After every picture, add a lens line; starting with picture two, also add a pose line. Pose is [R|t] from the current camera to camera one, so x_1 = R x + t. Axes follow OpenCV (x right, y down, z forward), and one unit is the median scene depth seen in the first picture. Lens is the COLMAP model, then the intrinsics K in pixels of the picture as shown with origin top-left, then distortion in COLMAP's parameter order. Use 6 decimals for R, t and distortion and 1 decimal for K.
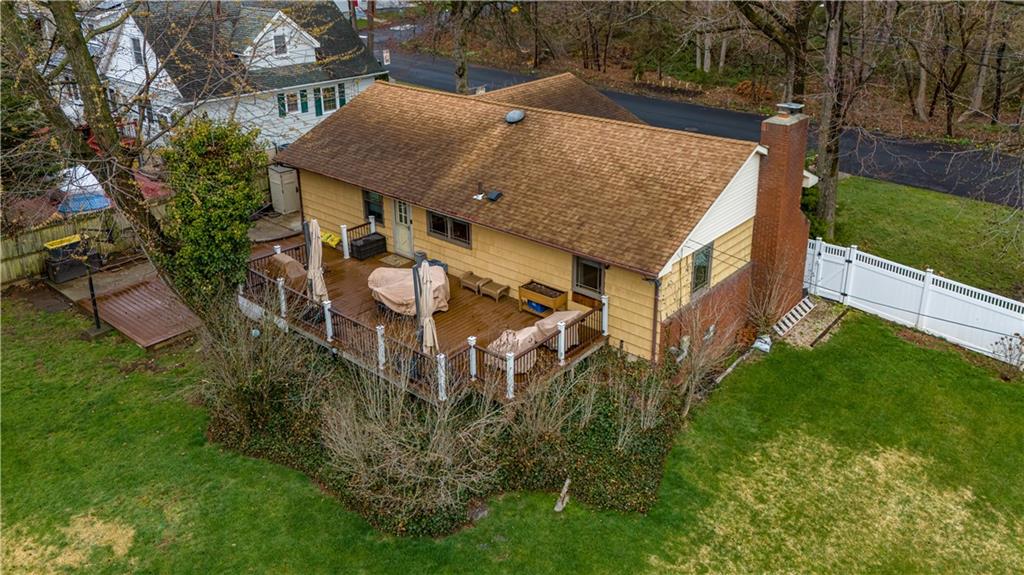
lens RADIAL K [[785.8, 0, 520.3], [0, 785.8, 179.9], [0, 0, 1]] dist [0.030450, -0.011682]
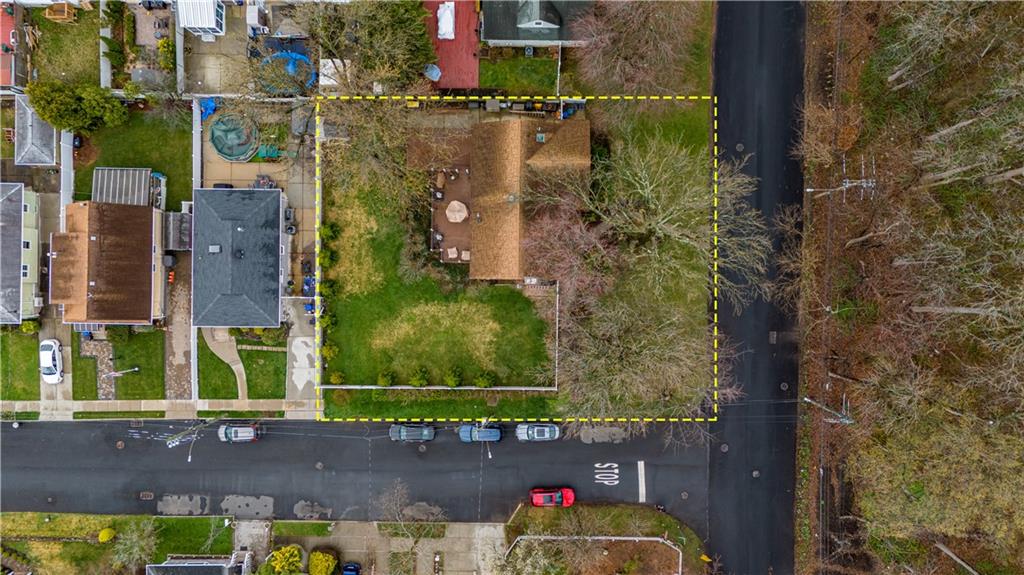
lens RADIAL K [[752.6, 0, 512.0], [0, 752.6, 287.5], [0, 0, 1]] dist [0.047914, -0.009831]
pose [[0.638291, 0.769649, -0.014977, 0.382117], [-0.212189, 0.194610, 0.957655, -3.526293], [0.739973, -0.608085, 0.287529, -0.054138]]
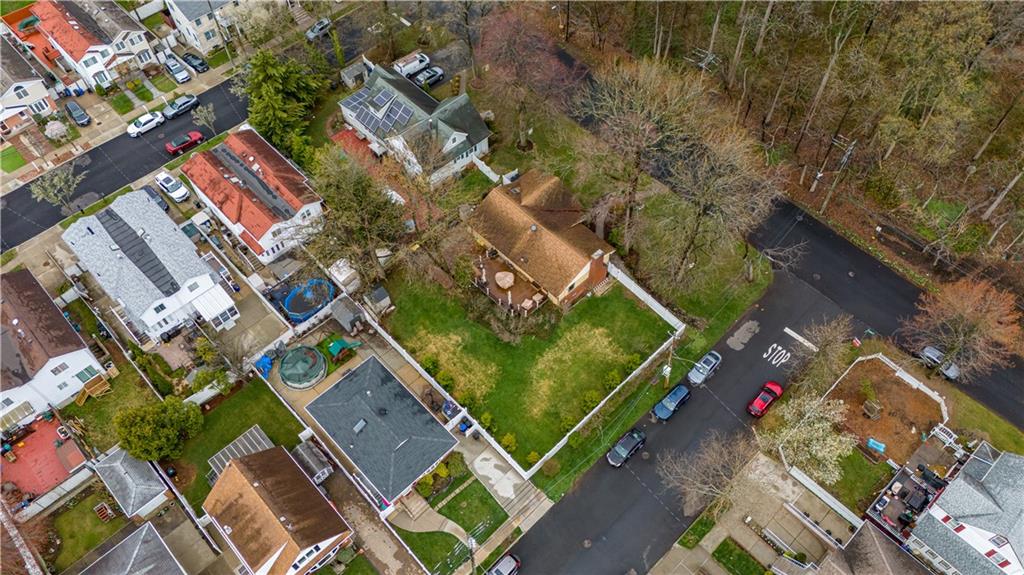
lens RADIAL K [[752.6, 0, 512.0], [0, 752.6, 287.5], [0, 0, 1]] dist [0.047914, -0.009831]
pose [[0.994621, 0.078551, -0.067523, 0.185866], [-0.020234, 0.786644, 0.617075, -2.508927], [0.101588, -0.612390, 0.784002, -2.367286]]
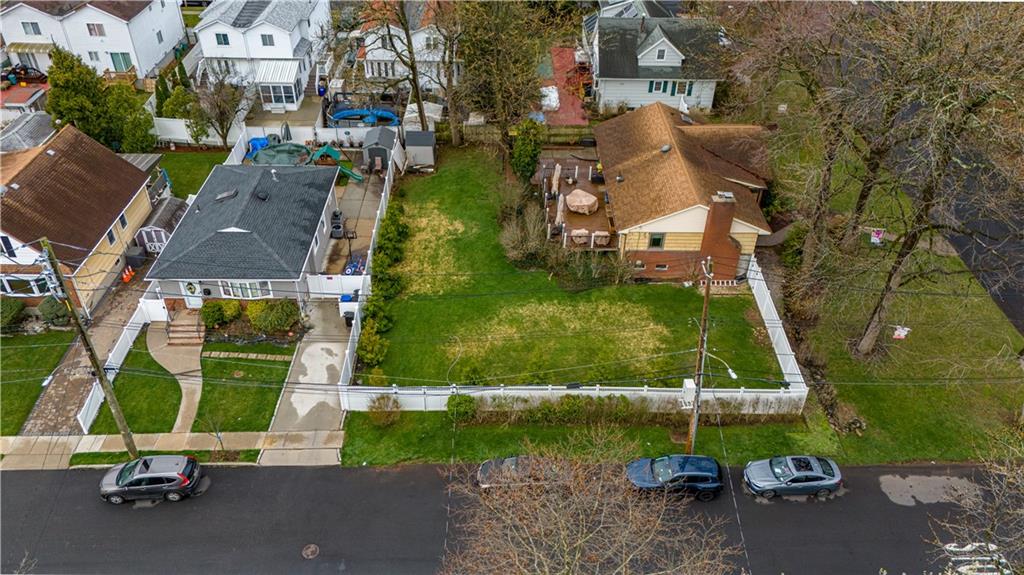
lens RADIAL K [[752.6, 0, 512.0], [0, 752.6, 287.5], [0, 0, 1]] dist [0.047914, -0.009831]
pose [[0.655193, 0.468452, -0.592685, 1.439571], [-0.242848, 0.873494, 0.421940, -0.664647], [0.715365, -0.132519, 0.686070, -1.006427]]
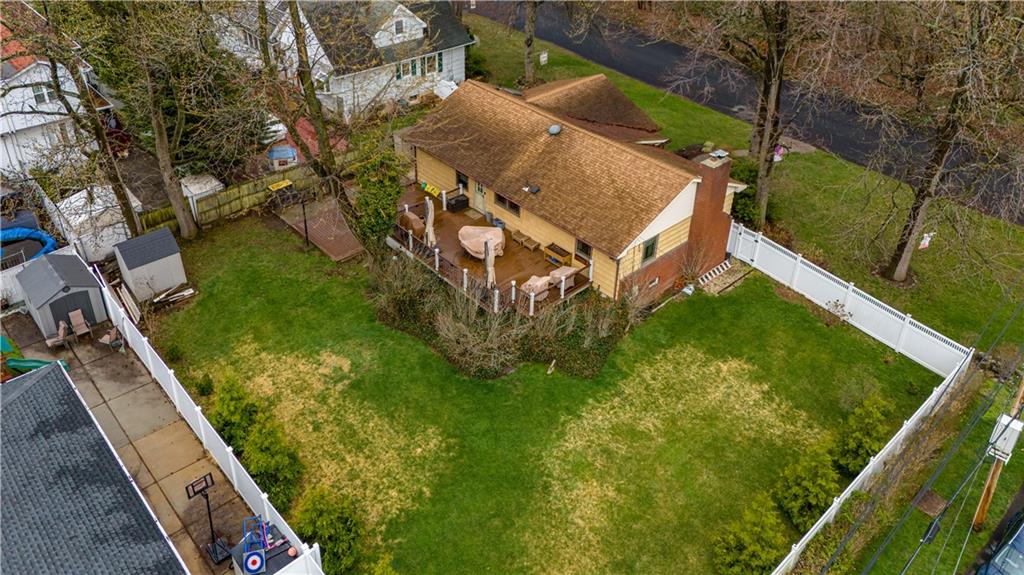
lens RADIAL K [[766.2, 0, 504.1], [0, 766.2, 213.4], [0, 0, 1]] dist [0.045535, -0.004666]
pose [[0.991232, 0.085367, -0.100856, 0.077065], [-0.059029, 0.968973, 0.240015, -0.351726], [0.118216, -0.231957, 0.965516, -0.648150]]
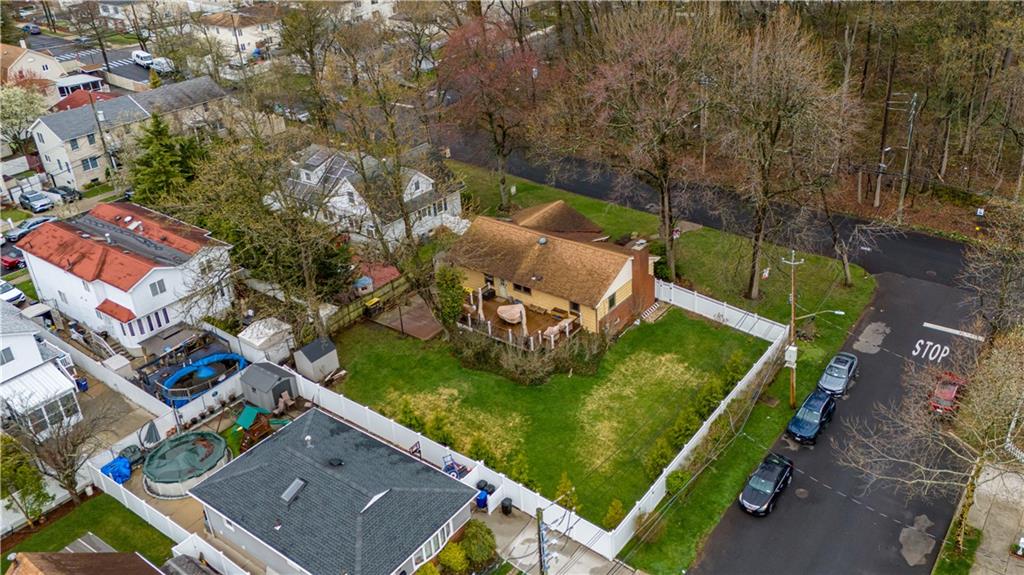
lens RADIAL K [[824.4, 0, 554.6], [0, 824.4, 235.0], [0, 0, 1]] dist [0.045607, -0.009363]
pose [[0.996229, -0.070602, 0.050424, -0.128985], [0.062754, 0.987714, 0.143116, -0.604666], [-0.059909, -0.139412, 0.988421, -2.074435]]
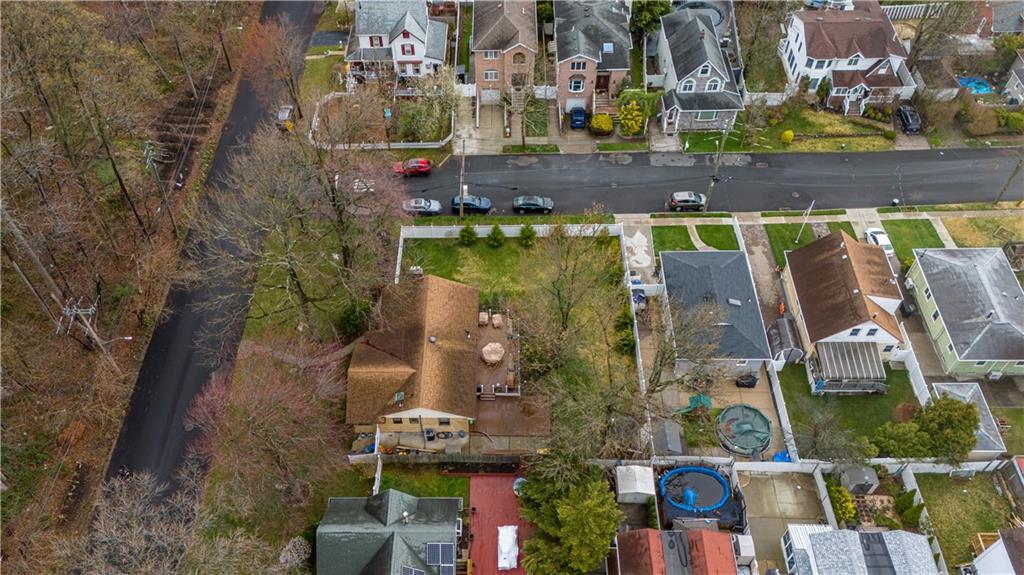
lens RADIAL K [[801.8, 0, 475.6], [0, 801.8, 345.9], [0, 0, 1]] dist [0.048241, -0.007306]
pose [[-0.634709, -0.612760, 0.470818, -1.940608], [0.257649, 0.406604, 0.876522, -3.357478], [-0.728534, 0.677642, -0.100198, 1.513780]]
